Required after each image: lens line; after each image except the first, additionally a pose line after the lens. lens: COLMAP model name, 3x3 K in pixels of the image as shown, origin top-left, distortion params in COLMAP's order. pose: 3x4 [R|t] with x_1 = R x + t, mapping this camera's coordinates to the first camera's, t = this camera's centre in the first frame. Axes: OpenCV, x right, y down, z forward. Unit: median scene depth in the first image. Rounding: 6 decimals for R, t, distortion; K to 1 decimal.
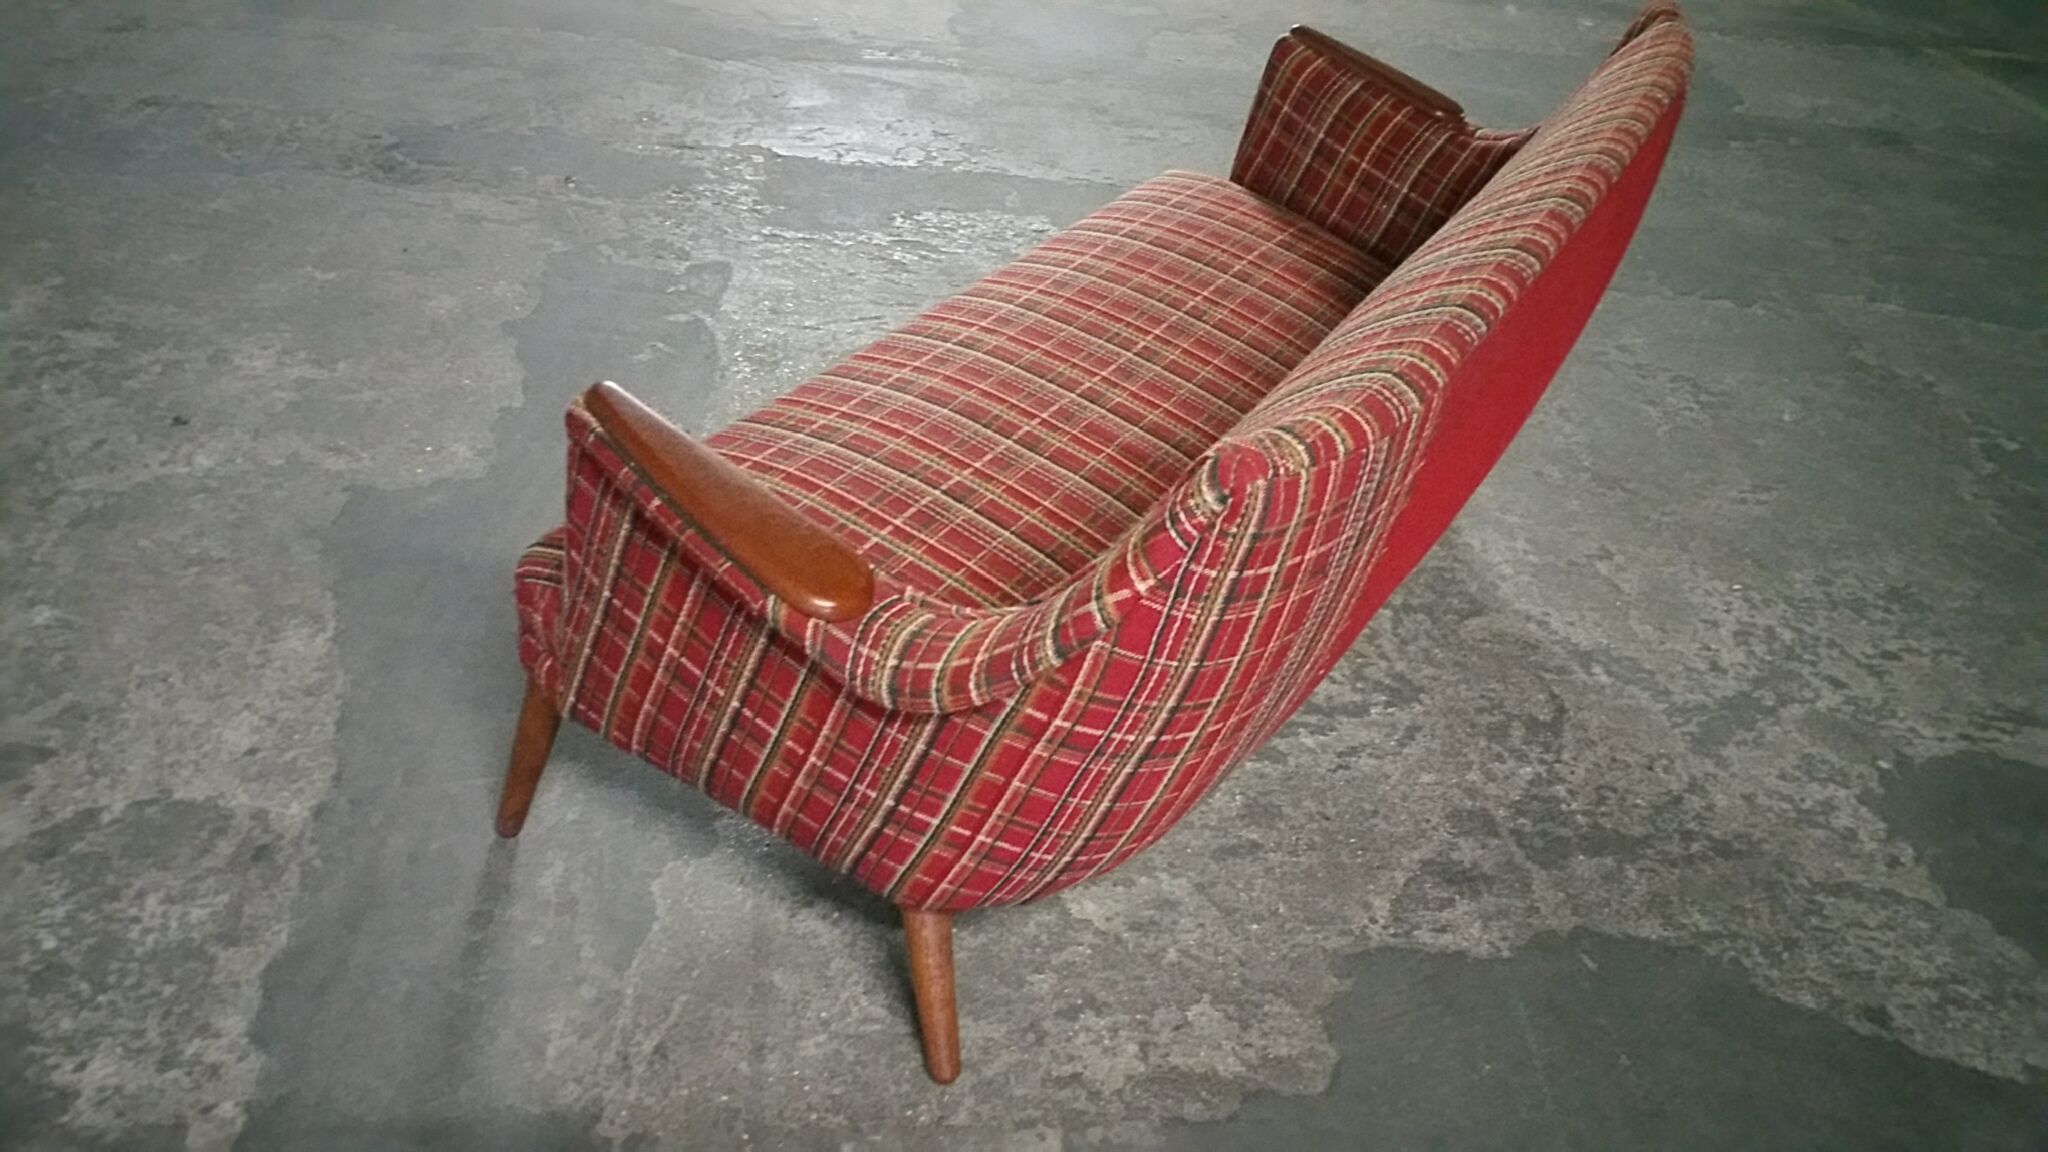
lens RADIAL K [[1664.8, 0, 1014.8], [0, 1664.8, 587.8], [0, 0, 1]] dist [0.146310, -0.302719]
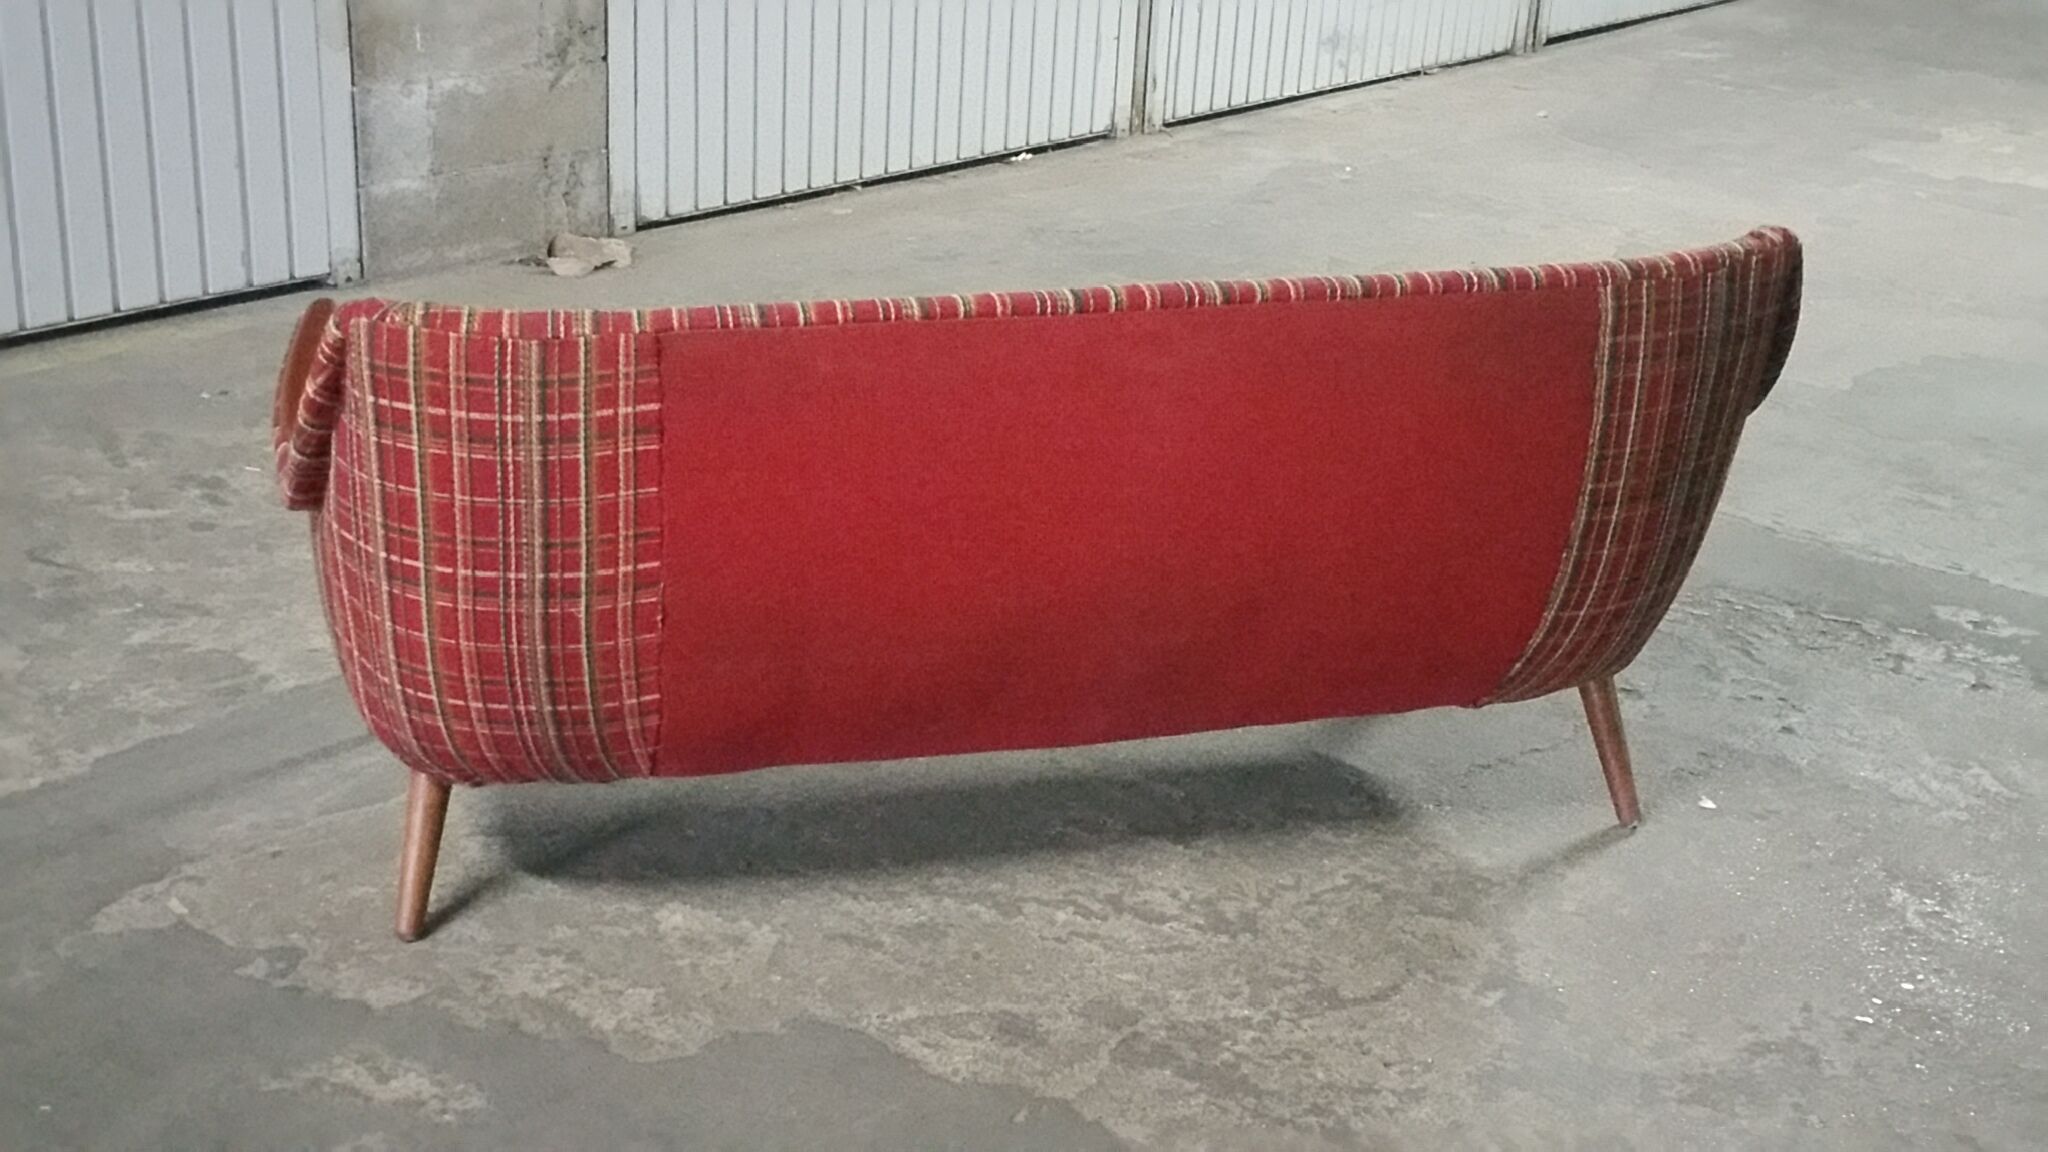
lens RADIAL K [[2596.2, 0, 1009.2], [0, 2596.2, 579.5], [0, 0, 1]] dist [0.095031, -0.015483]
pose [[0.723712, 0.153598, -0.672792, 1.318200], [-0.344764, 0.925009, -0.159678, 0.194240], [0.597812, 0.347515, 0.722394, -0.117952]]
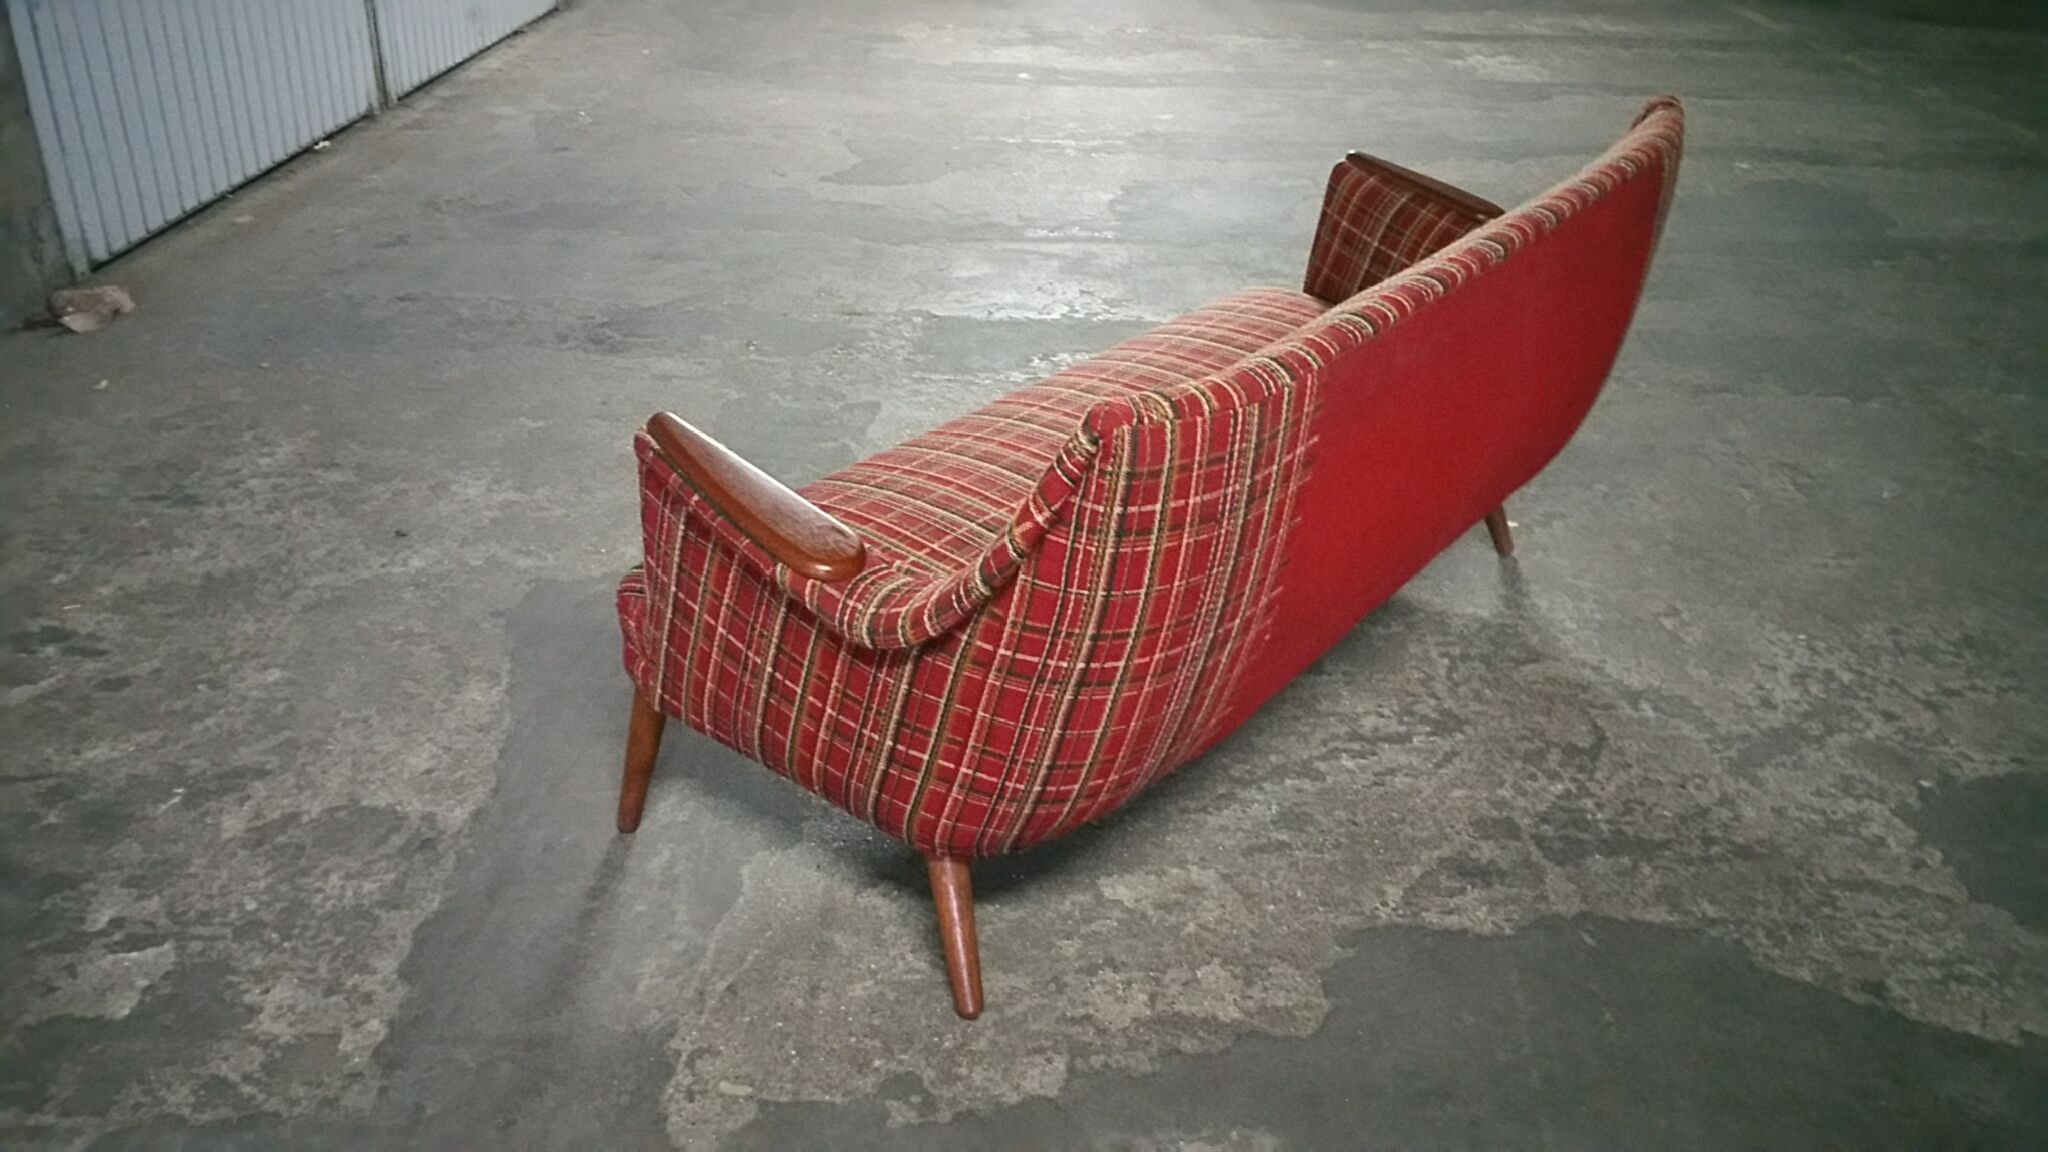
lens RADIAL K [[1671.9, 0, 1041.4], [0, 1671.9, 597.6], [0, 0, 1]] dist [0.147430, -0.310892]
pose [[0.989574, -0.036497, -0.139324, 0.164649], [0.019718, 0.992582, -0.119968, 0.137429], [0.142669, 0.115970, 0.982953, -0.147098]]
